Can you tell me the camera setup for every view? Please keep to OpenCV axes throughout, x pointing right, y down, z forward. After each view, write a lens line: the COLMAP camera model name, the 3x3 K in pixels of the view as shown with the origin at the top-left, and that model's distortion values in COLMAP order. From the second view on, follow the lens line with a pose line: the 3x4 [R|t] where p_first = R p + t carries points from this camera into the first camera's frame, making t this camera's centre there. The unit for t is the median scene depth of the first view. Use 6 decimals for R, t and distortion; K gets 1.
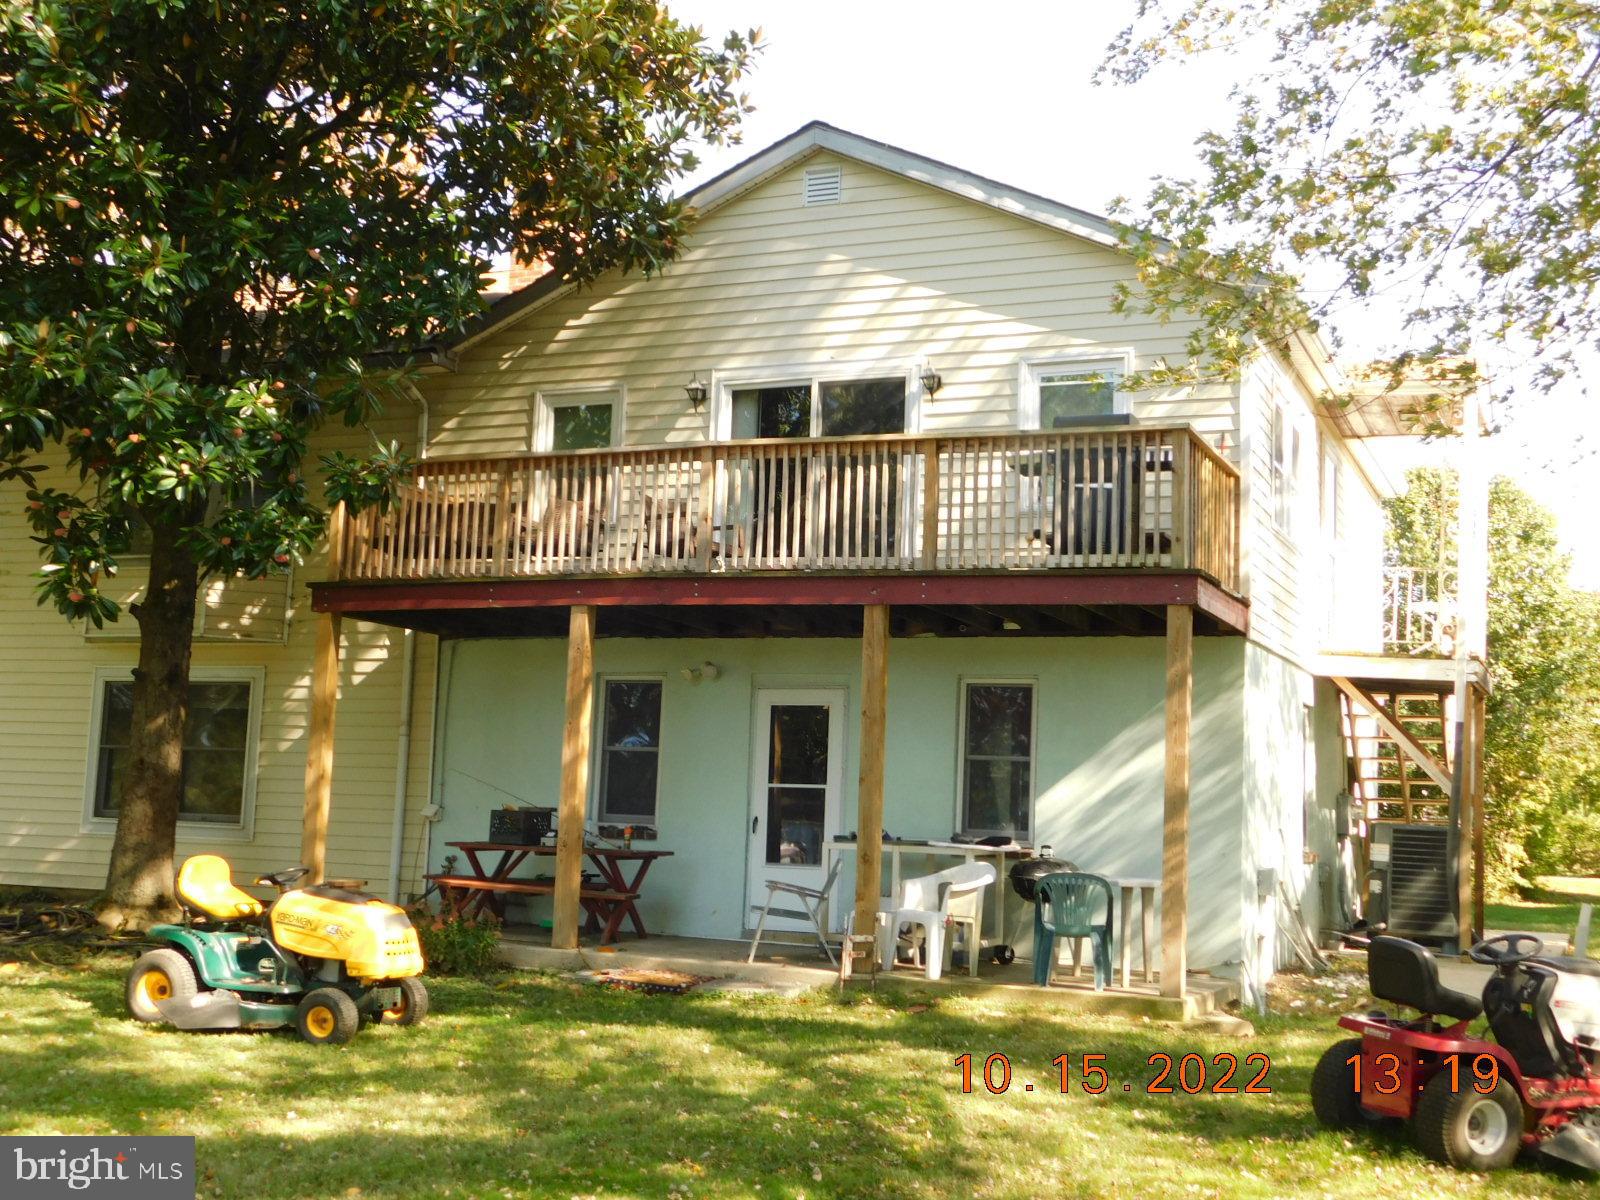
lens RADIAL K [[1925.9, 0, 811.3], [0, 1925.9, 585.3], [0, 0, 1]] dist [-0.008575, 0.000000]
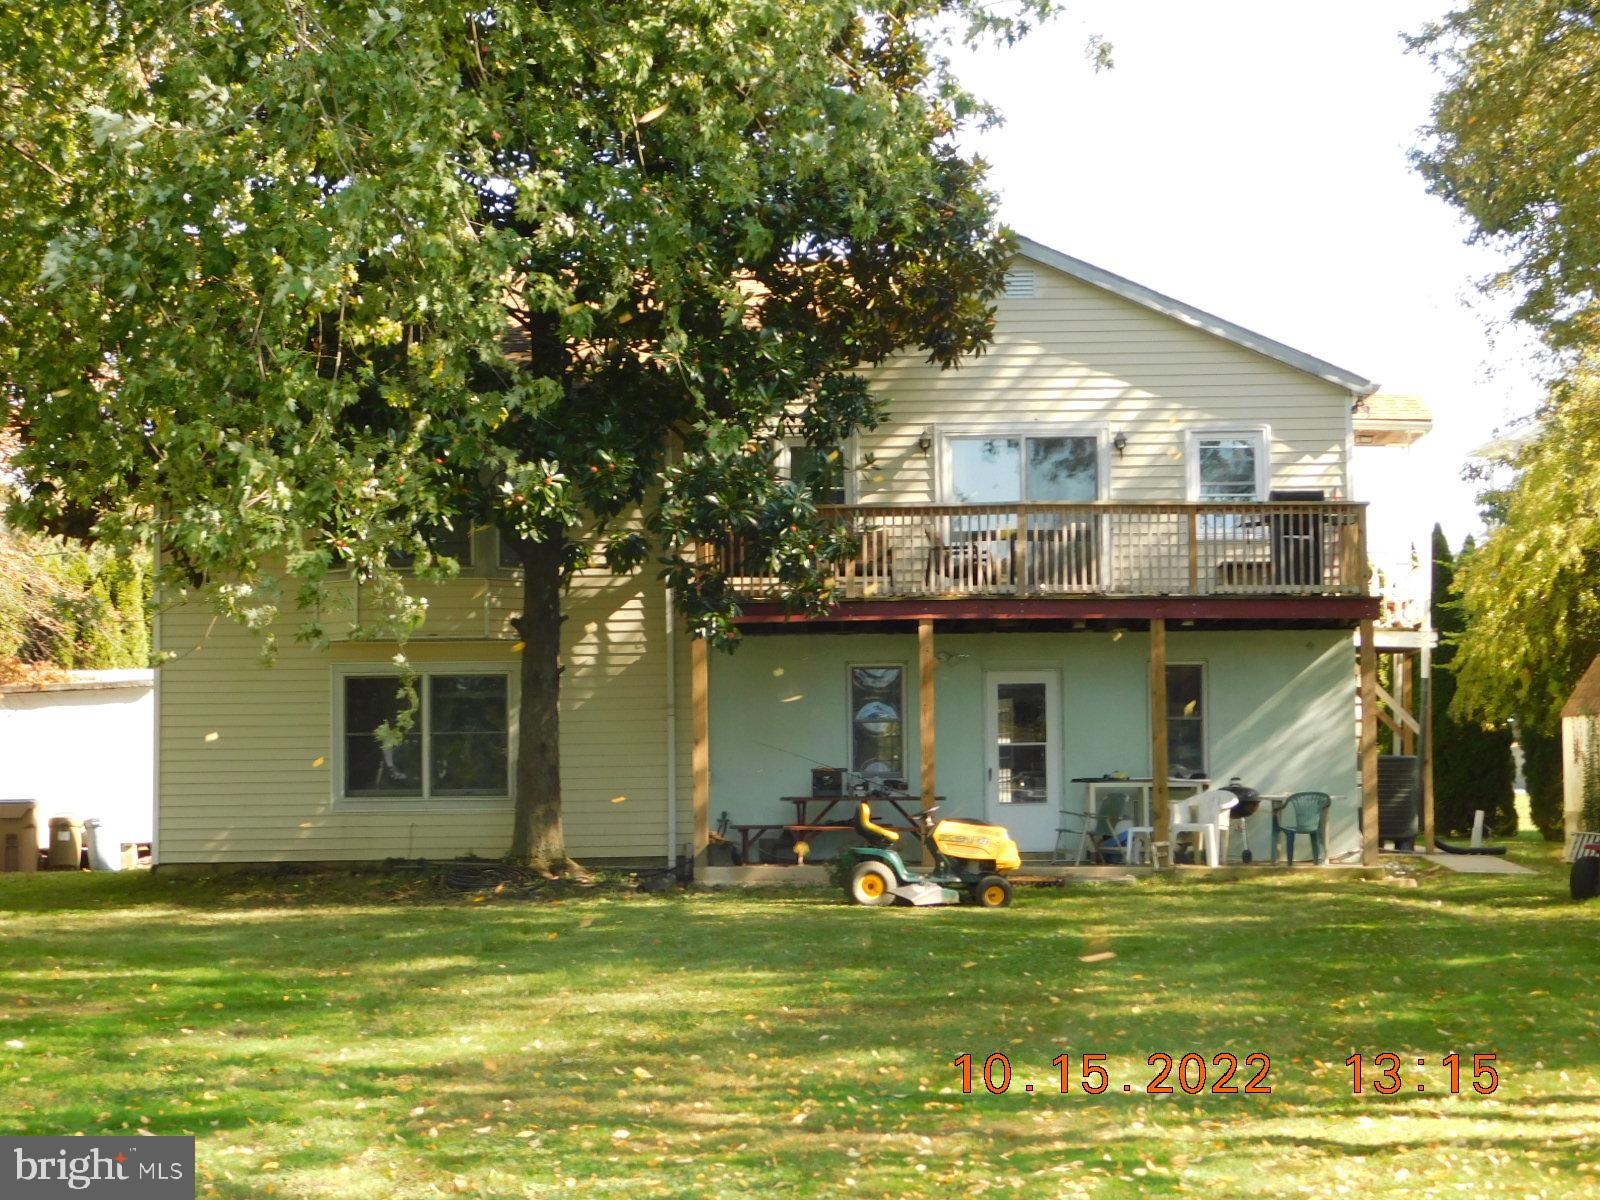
lens RADIAL K [[3614.0, 0, 802.6], [0, 3614.0, 596.1], [0, 0, 1]] dist [0.115403, 0.000000]
pose [[0.921177, -0.023421, 0.388439, -1.153248], [-0.003282, 0.997684, 0.067938, -0.173319], [-0.389131, -0.063858, 0.918966, -1.277730]]
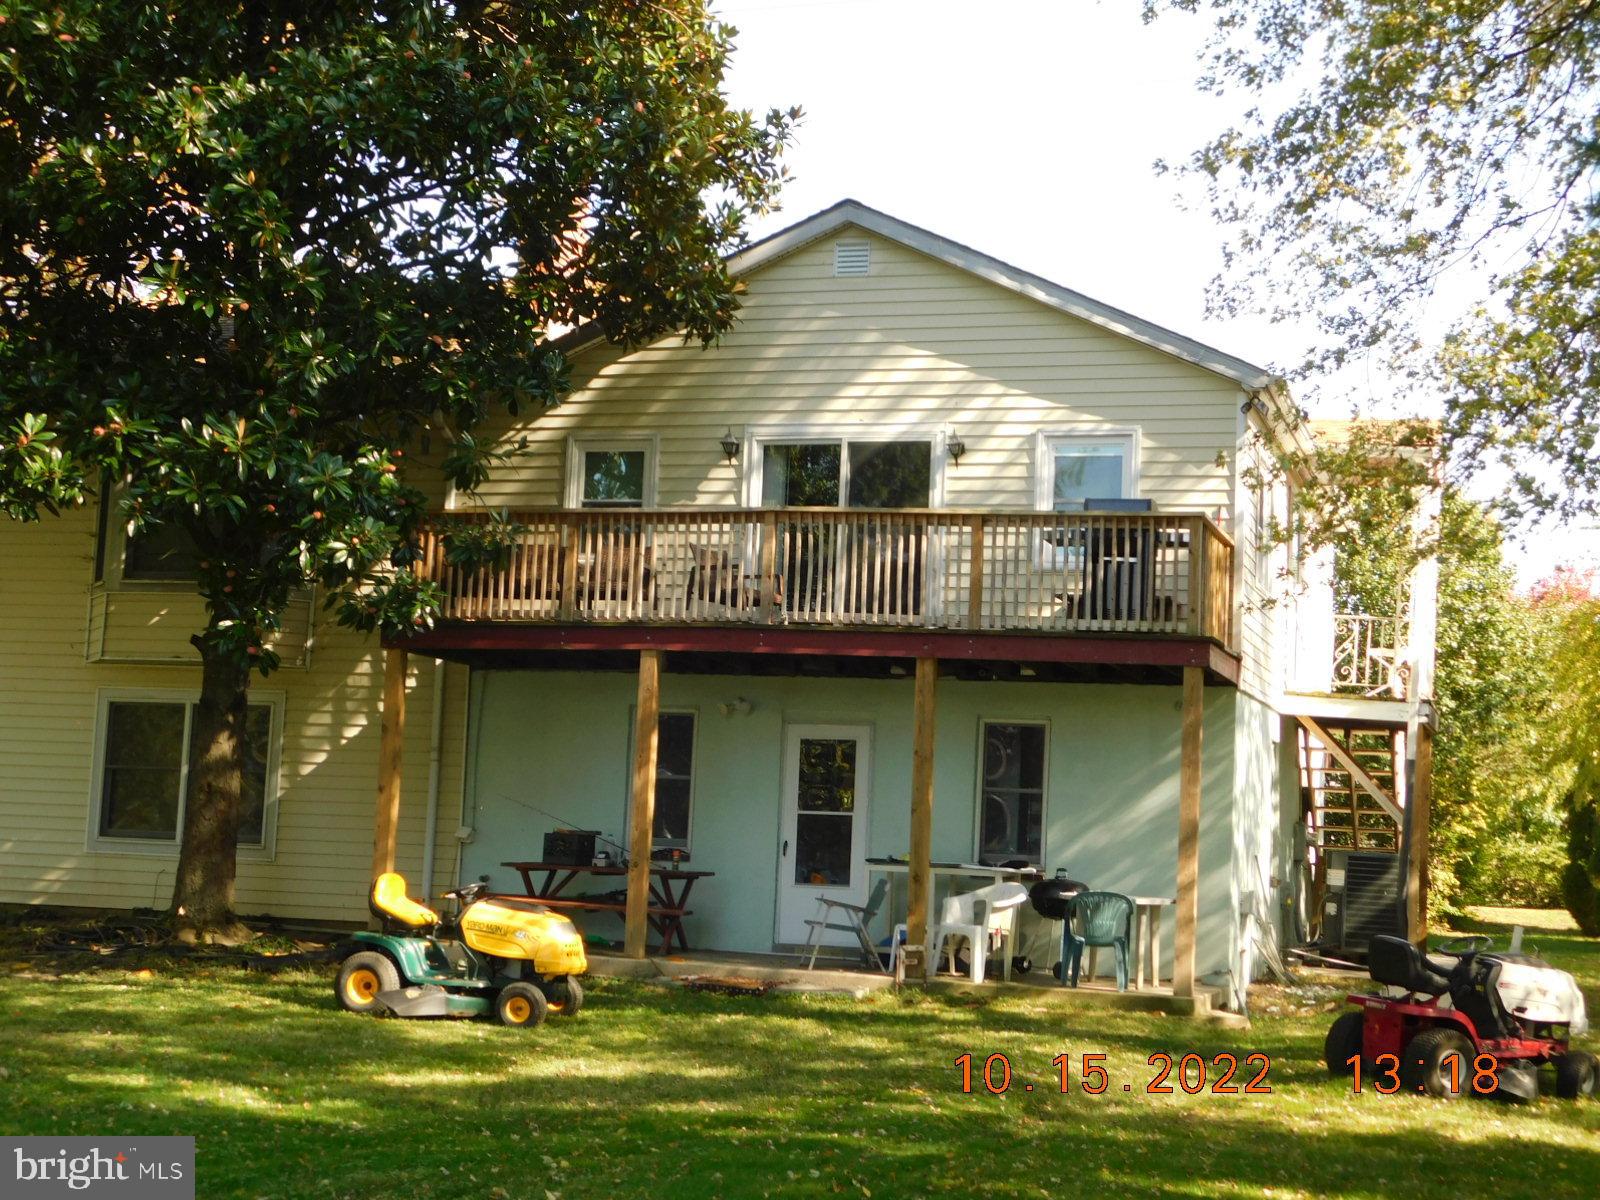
lens RADIAL K [[2502.2, 0, 805.8], [0, 2502.2, 580.4], [0, 0, 1]] dist [0.027608, 0.000000]
pose [[0.994337, 0.017760, 0.104782, -0.174784], [-0.019795, 0.999635, 0.018412, -0.055642], [-0.104417, -0.020382, 0.994325, -0.423652]]
